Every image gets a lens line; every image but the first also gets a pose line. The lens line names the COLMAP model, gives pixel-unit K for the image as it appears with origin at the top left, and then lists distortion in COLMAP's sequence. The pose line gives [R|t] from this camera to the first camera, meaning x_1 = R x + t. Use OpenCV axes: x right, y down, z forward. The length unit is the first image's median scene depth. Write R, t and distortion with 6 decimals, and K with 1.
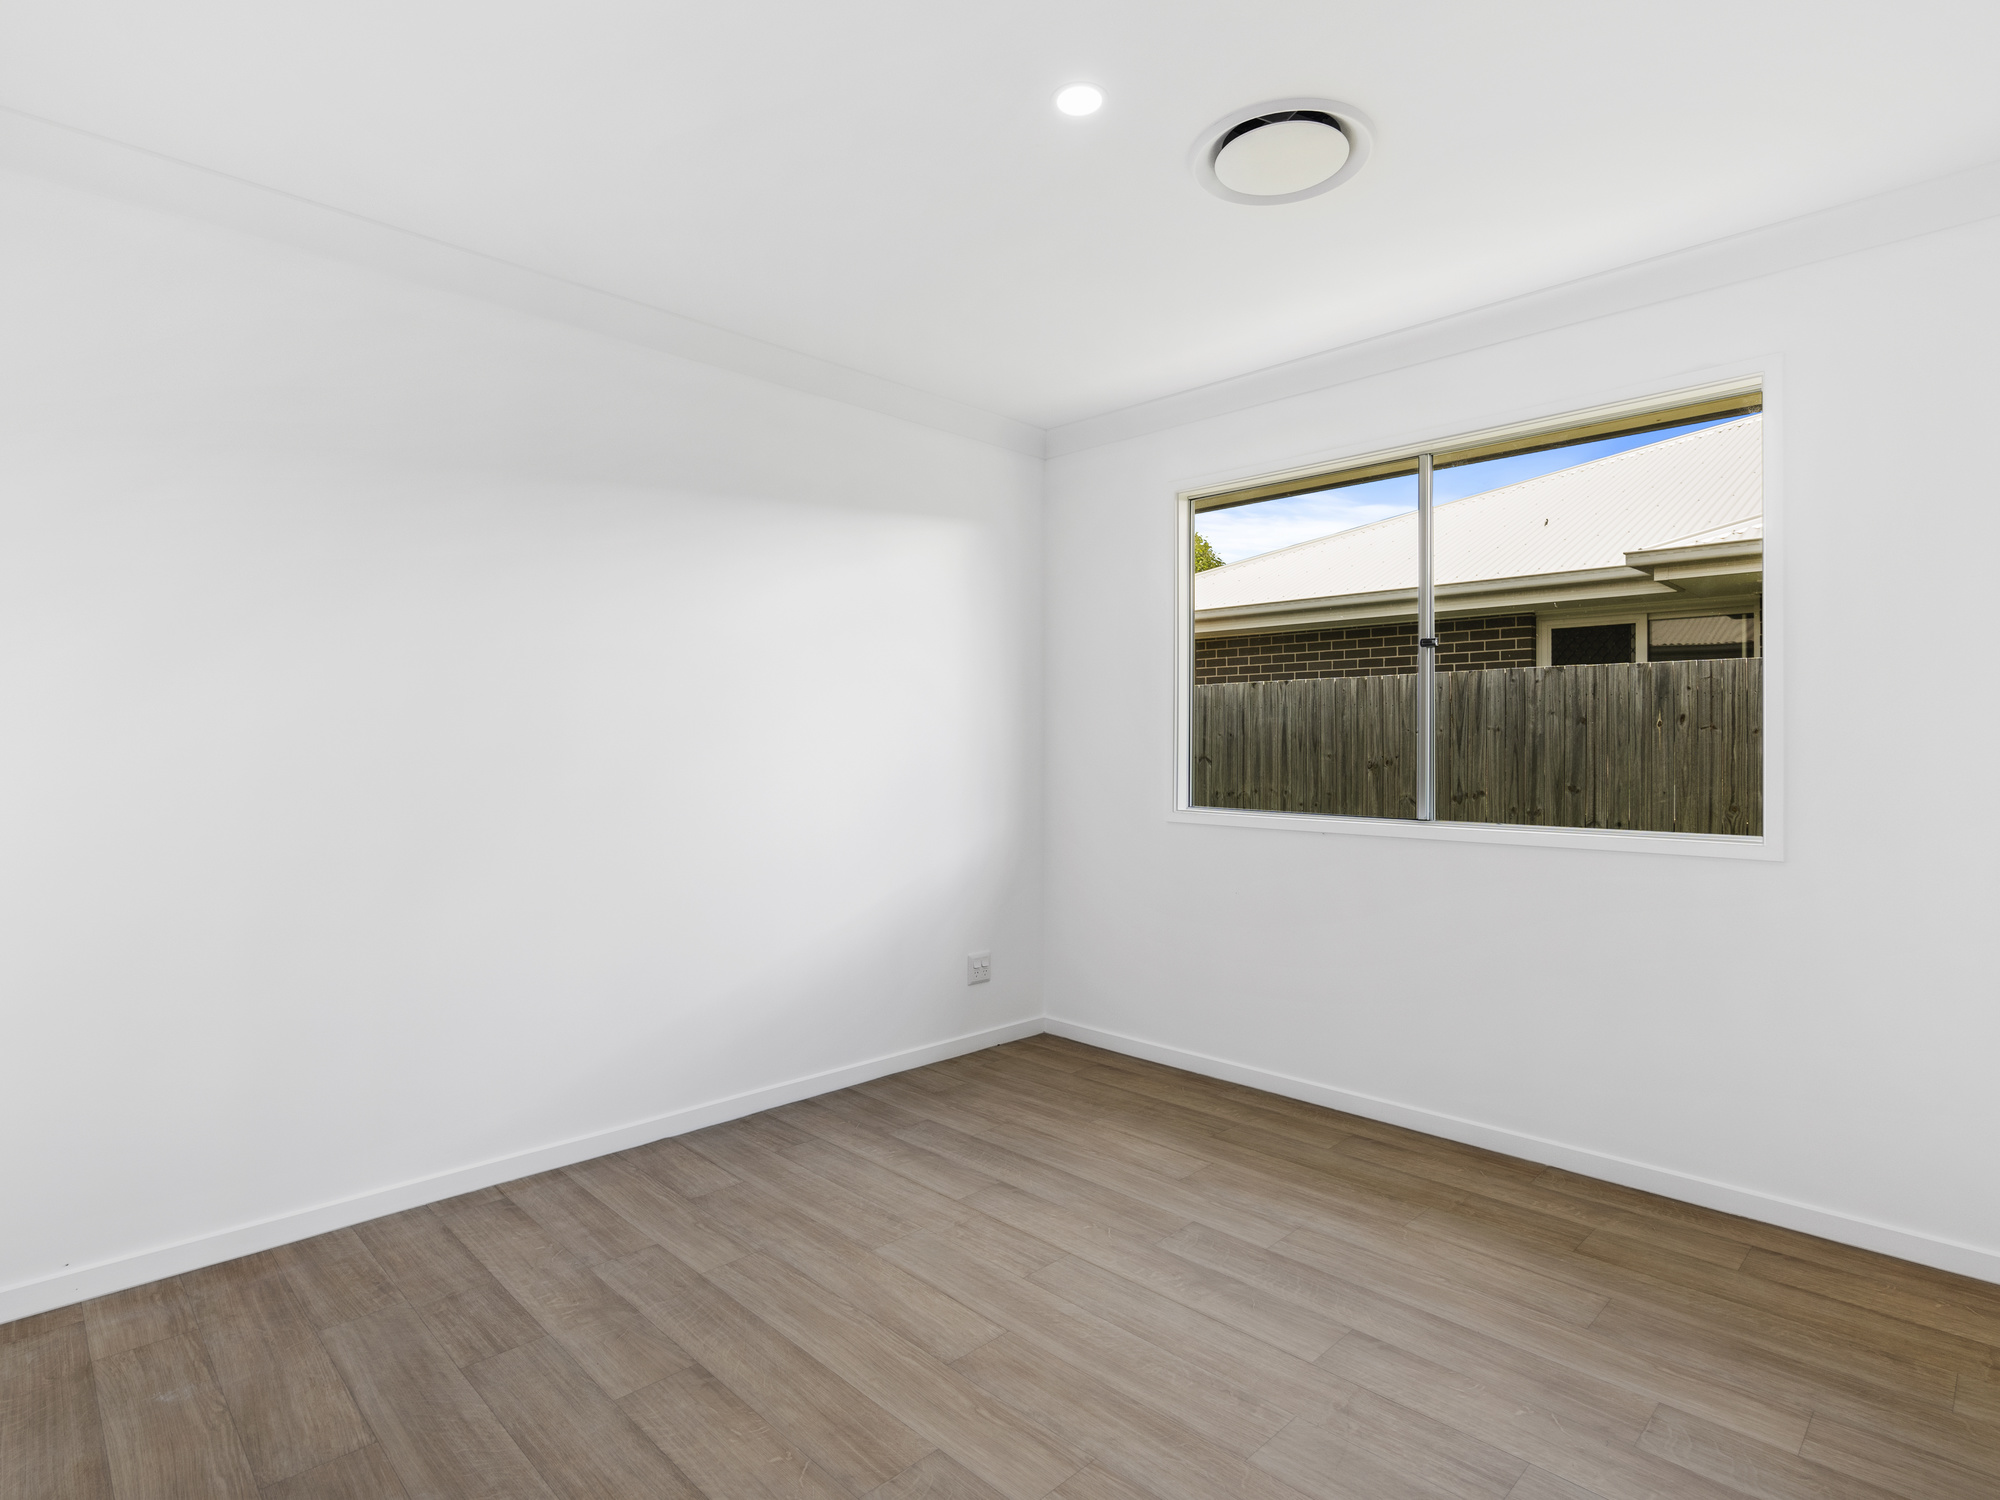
lens RADIAL K [[1036.0, 0, 1010.2], [0, 1036.0, 712.2], [0, 0, 1]] dist [0.001778, -0.001965]
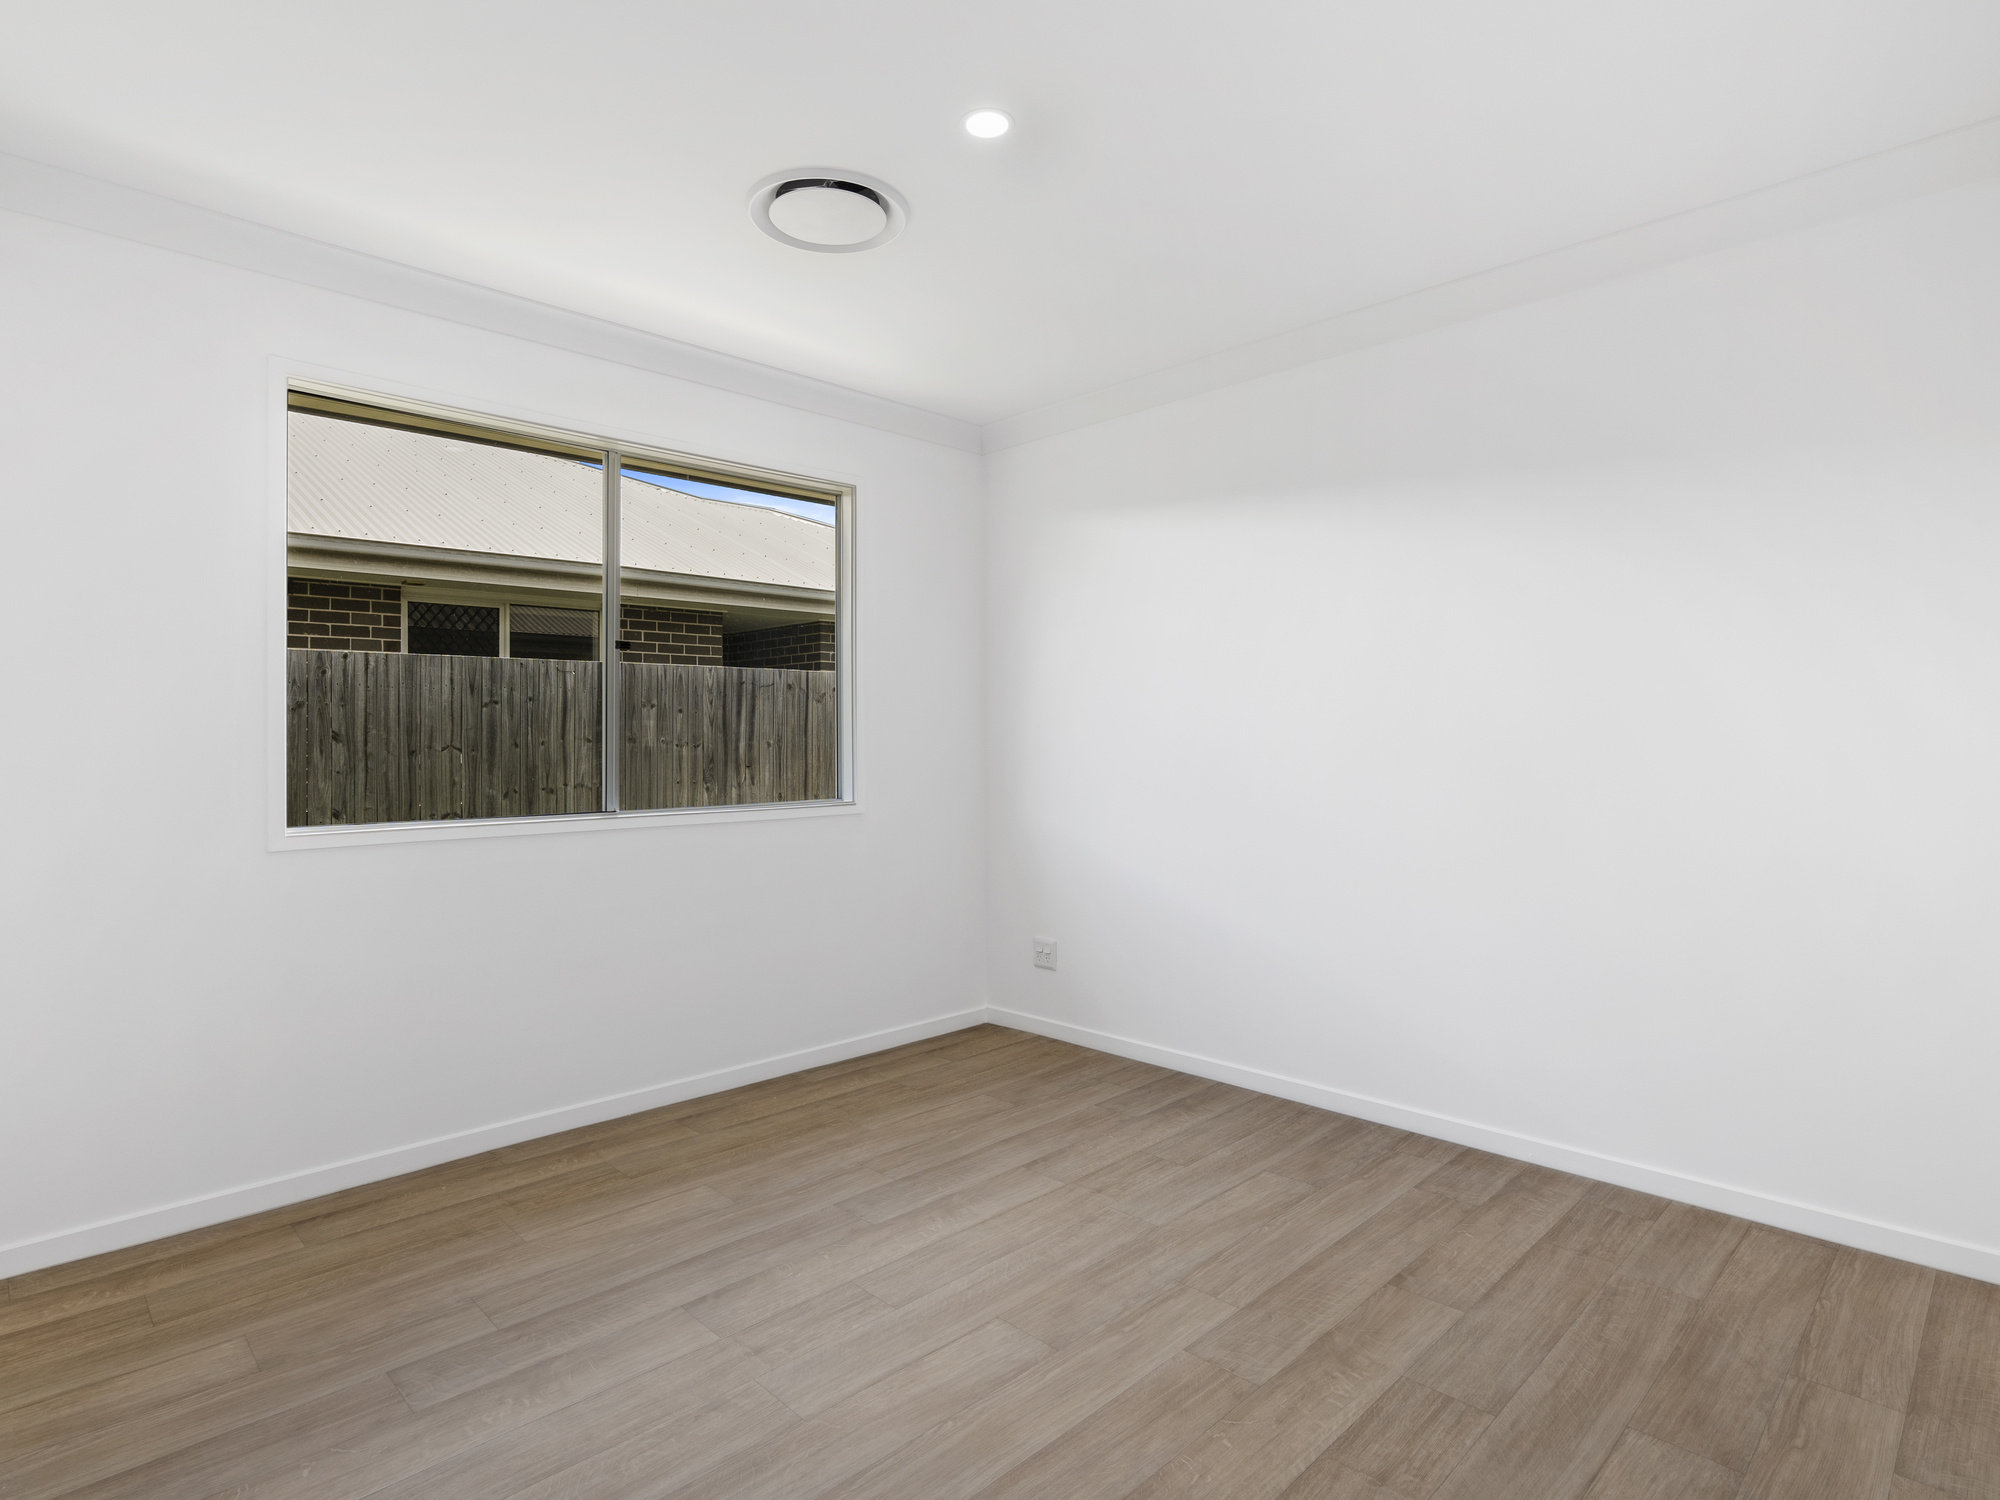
lens RADIAL K [[1036.0, 0, 996.8], [0, 1036.0, 758.4], [0, 0, 1]] dist [0.001778, -0.001965]
pose [[-0.002212, -0.009778, 0.999950, -1.642447], [-0.037825, 0.999237, 0.009687, 0.071386], [-0.999282, -0.037802, -0.002580, 1.672825]]
